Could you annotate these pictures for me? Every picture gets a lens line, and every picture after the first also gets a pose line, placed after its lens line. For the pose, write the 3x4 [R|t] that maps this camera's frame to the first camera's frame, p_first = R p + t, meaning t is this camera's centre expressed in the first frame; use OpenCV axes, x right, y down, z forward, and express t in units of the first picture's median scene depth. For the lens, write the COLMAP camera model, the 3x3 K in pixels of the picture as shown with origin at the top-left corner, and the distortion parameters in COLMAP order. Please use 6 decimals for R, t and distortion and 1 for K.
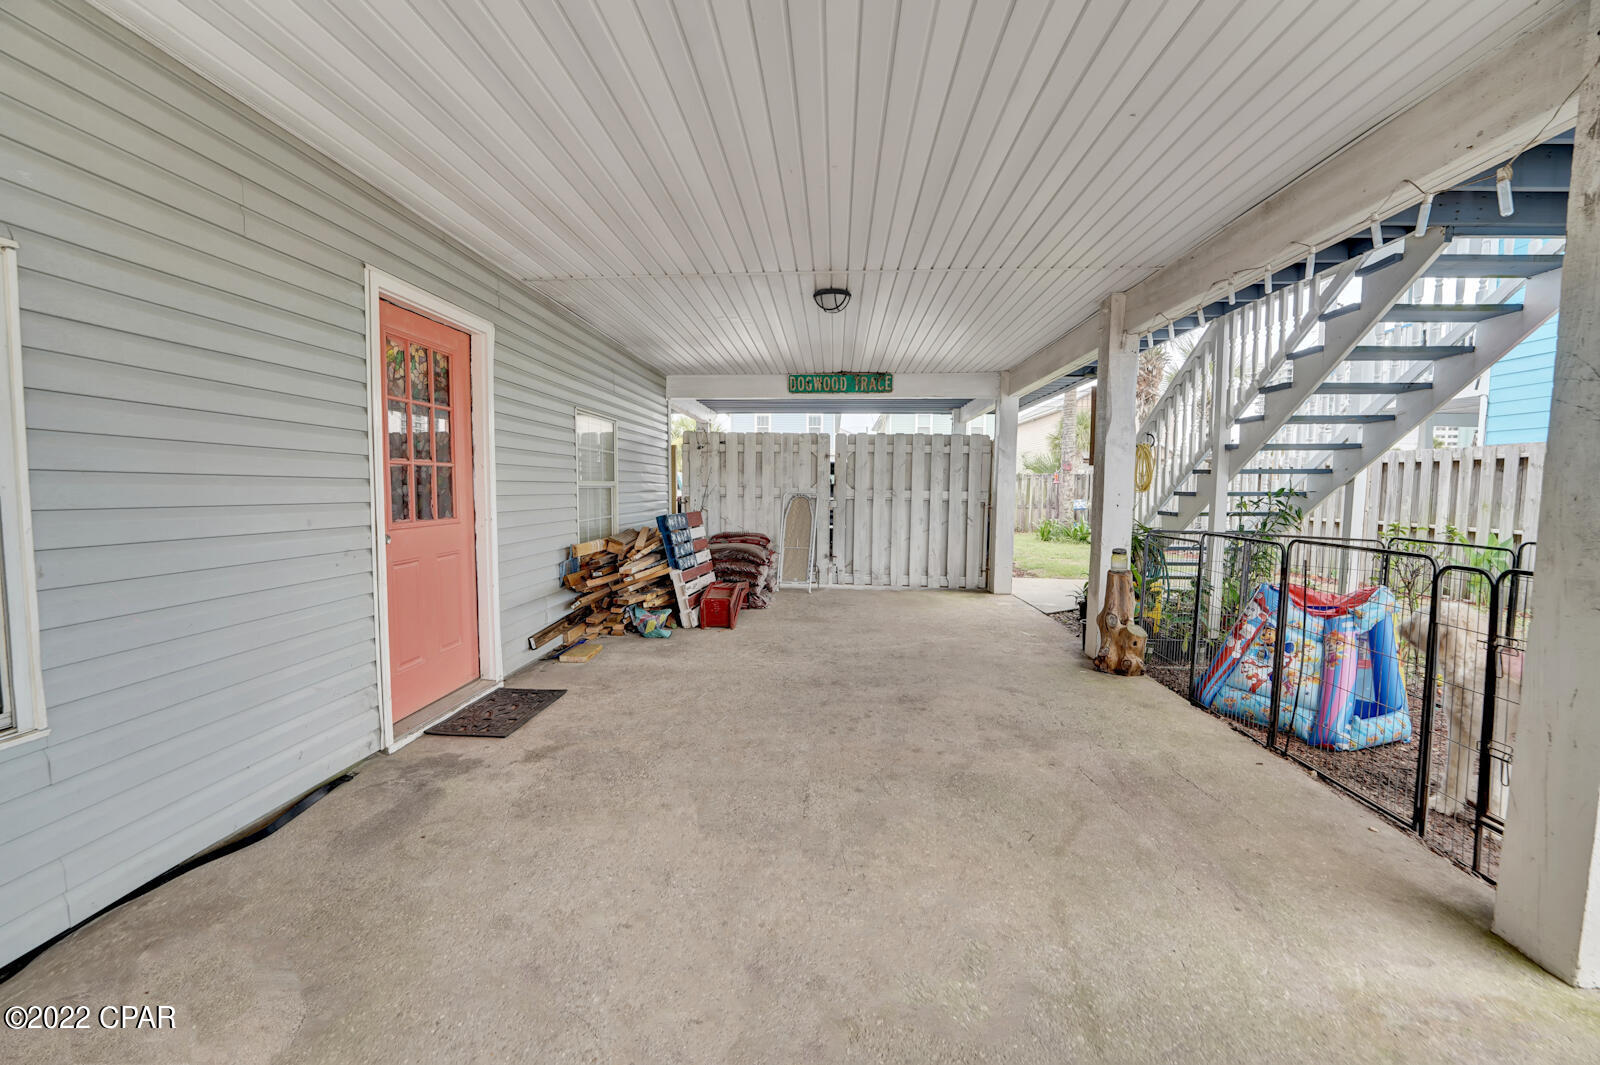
lens RADIAL K [[650.0, 0, 792.2], [0, 650.0, 537.3], [0, 0, 1]] dist [-0.034285, 0.004809]
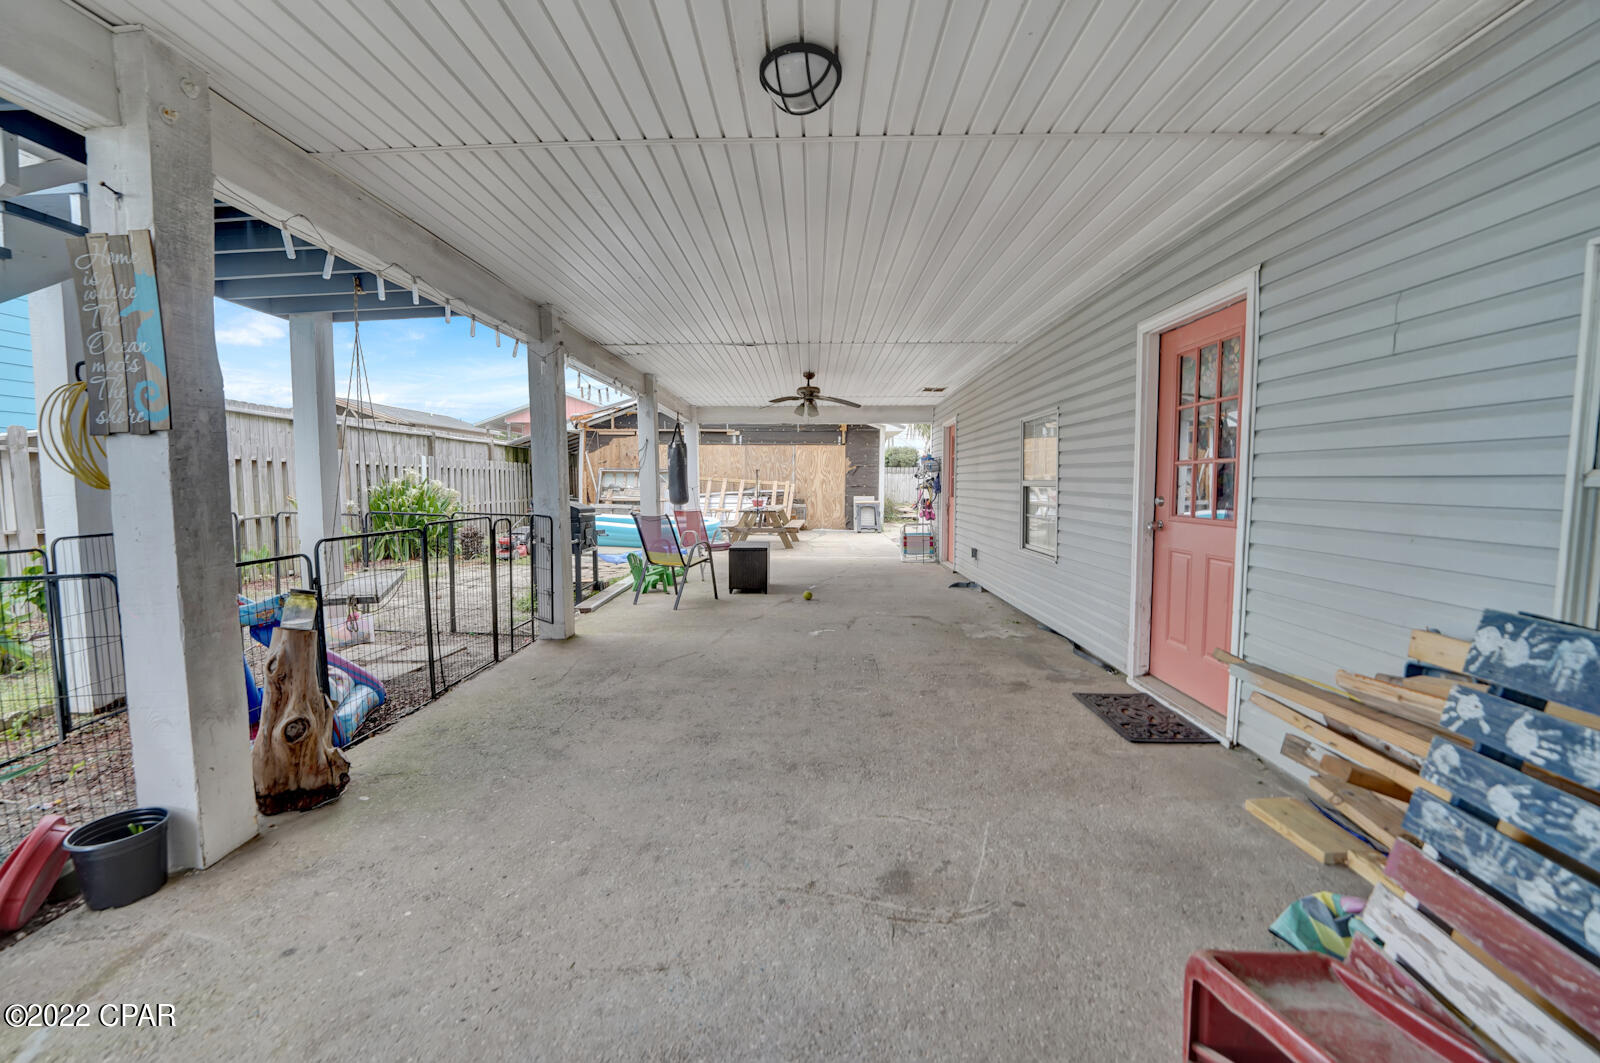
lens RADIAL K [[650.0, 0, 792.2], [0, 650.0, 536.3], [0, 0, 1]] dist [-0.034285, 0.004809]
pose [[-0.999296, -0.002412, -0.037443, 0.103435], [-0.008389, 0.987029, 0.160324, -0.144834], [0.036570, 0.160525, -0.986354, 1.844236]]
